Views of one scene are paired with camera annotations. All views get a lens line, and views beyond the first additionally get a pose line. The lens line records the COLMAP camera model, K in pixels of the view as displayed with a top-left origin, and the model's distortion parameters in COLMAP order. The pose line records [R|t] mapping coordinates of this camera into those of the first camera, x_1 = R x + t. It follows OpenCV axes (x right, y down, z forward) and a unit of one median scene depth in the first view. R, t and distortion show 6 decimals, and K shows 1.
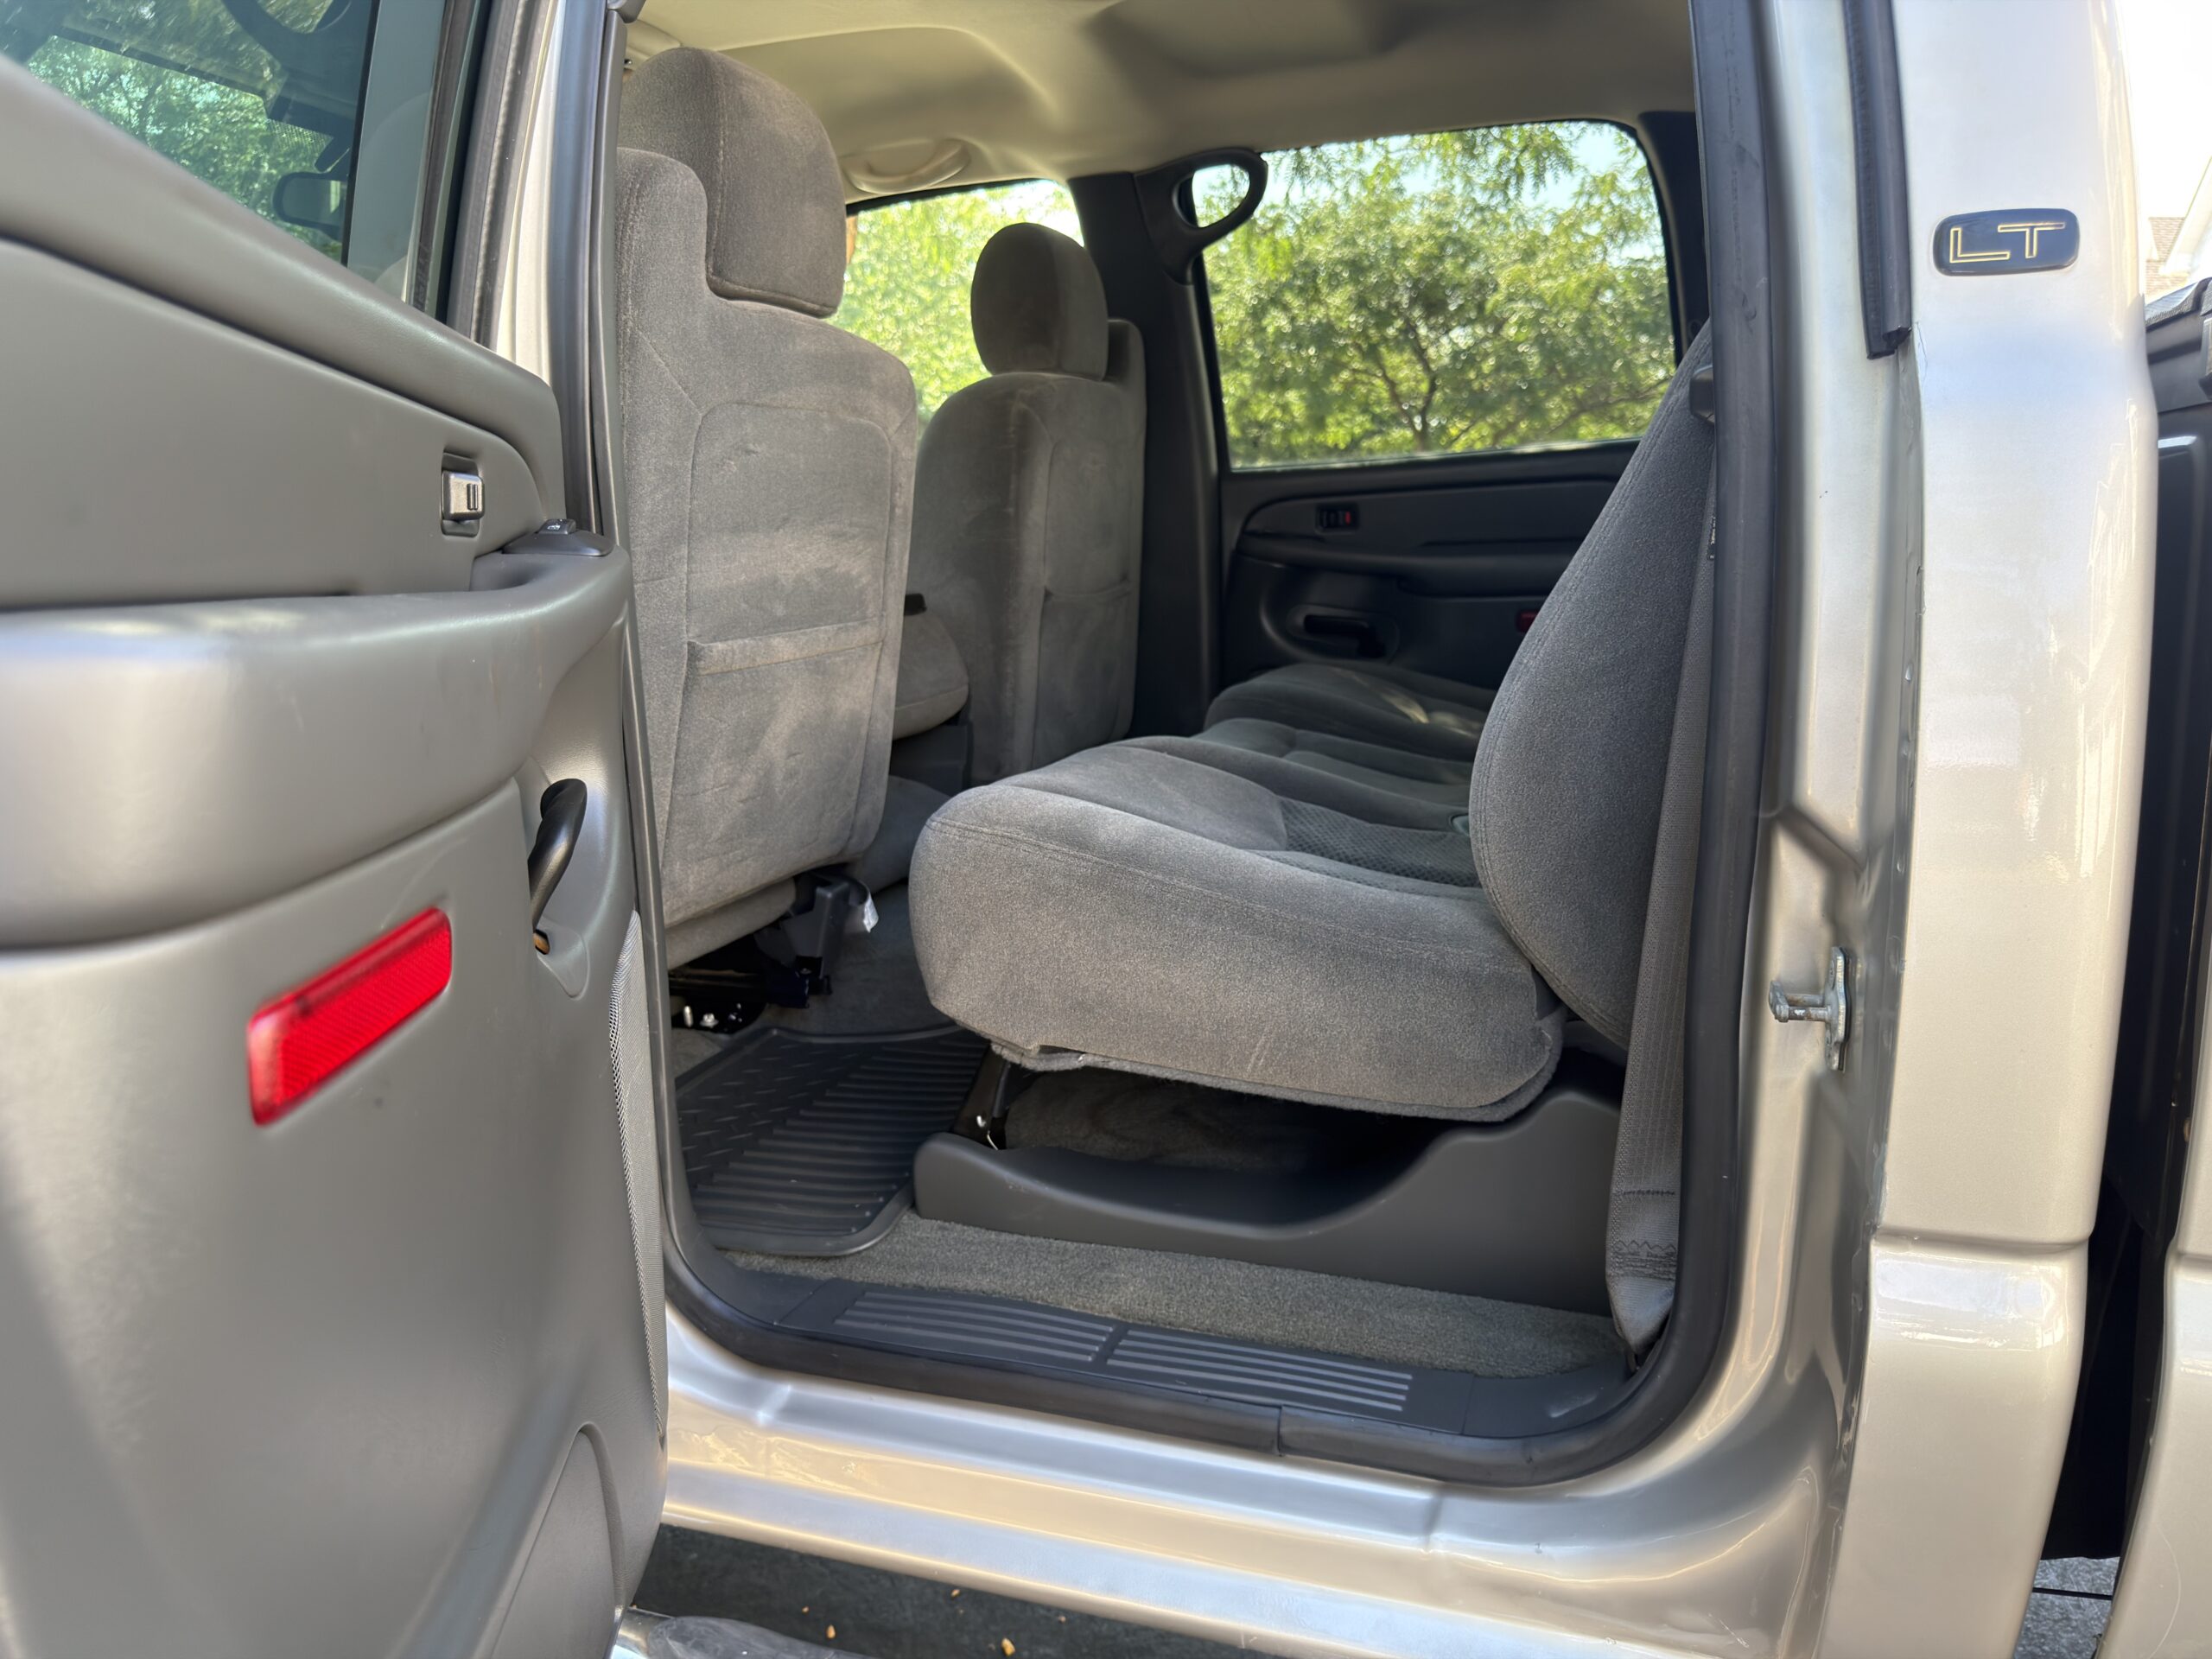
lens RADIAL K [[1609.5, 0, 1102.9], [0, 1609.5, 850.6], [0, 0, 1]] dist [0.046802, -0.045780]
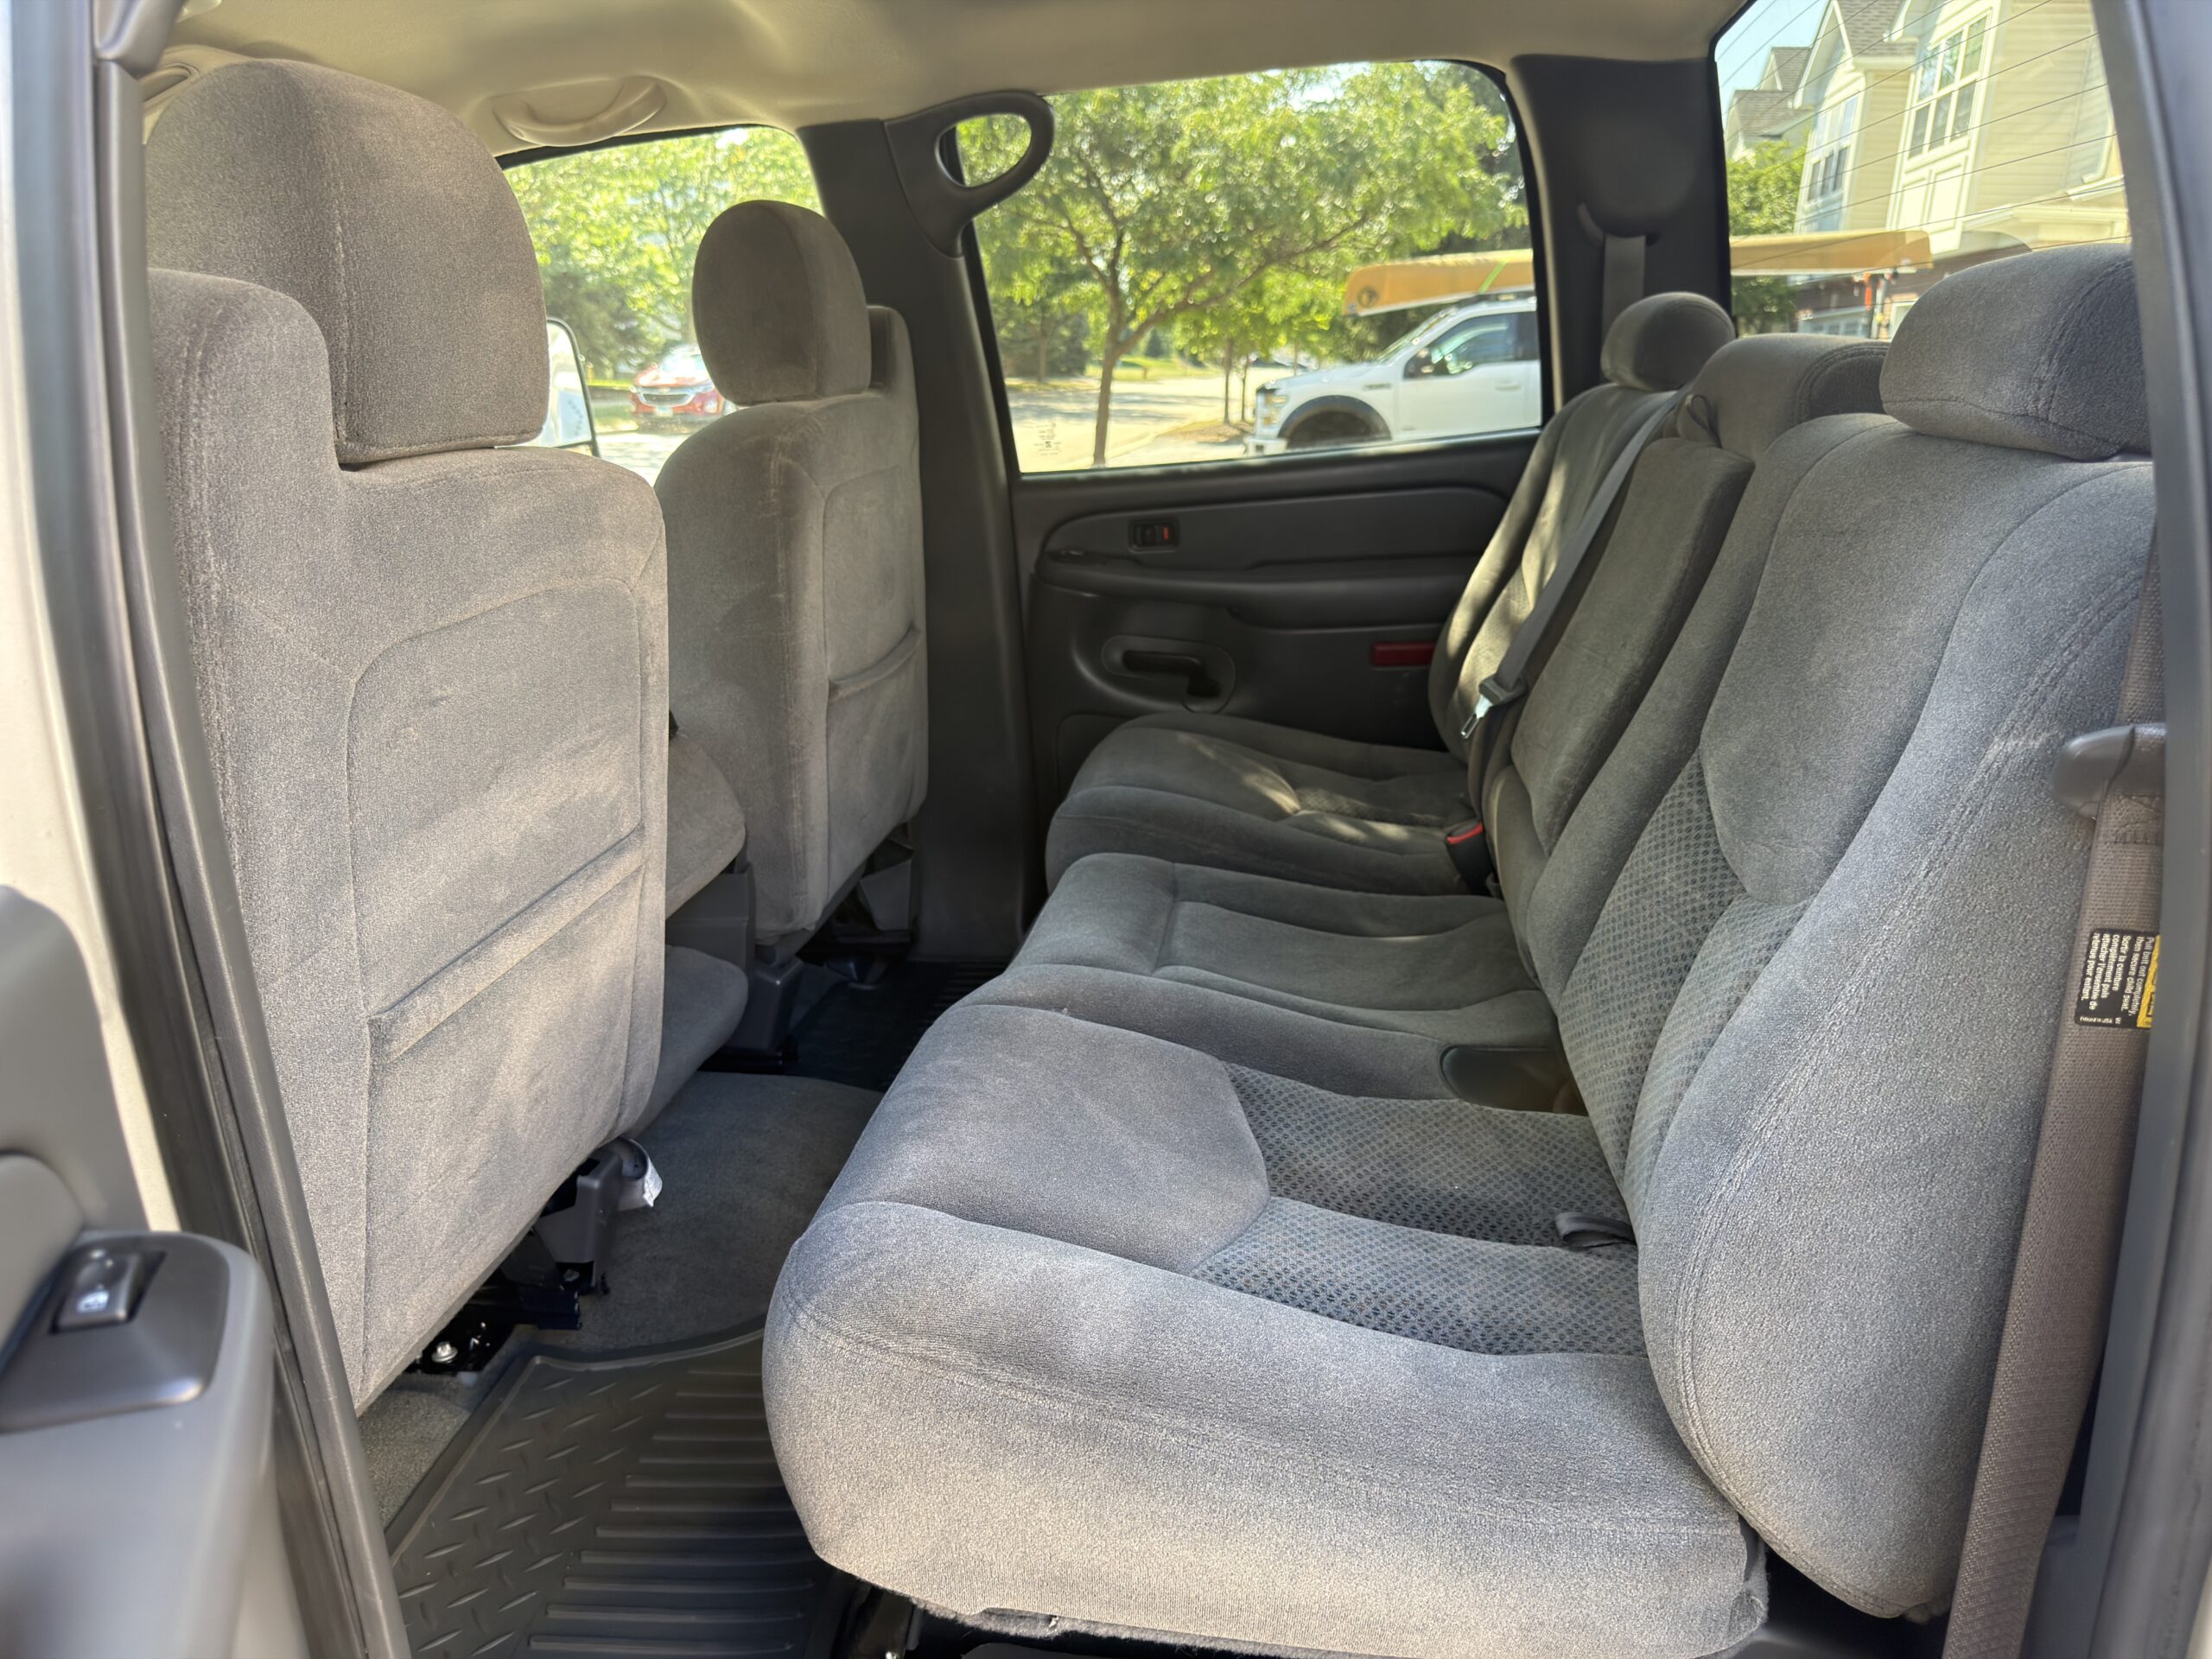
lens RADIAL K [[1609.5, 0, 1106.1], [0, 1609.5, 837.3], [0, 0, 1]] dist [0.046802, -0.045780]
pose [[0.980644, -0.085203, 0.176287, -0.044601], [0.070123, 0.993463, 0.090080, -0.138707], [-0.182809, -0.075975, 0.980208, 0.185547]]
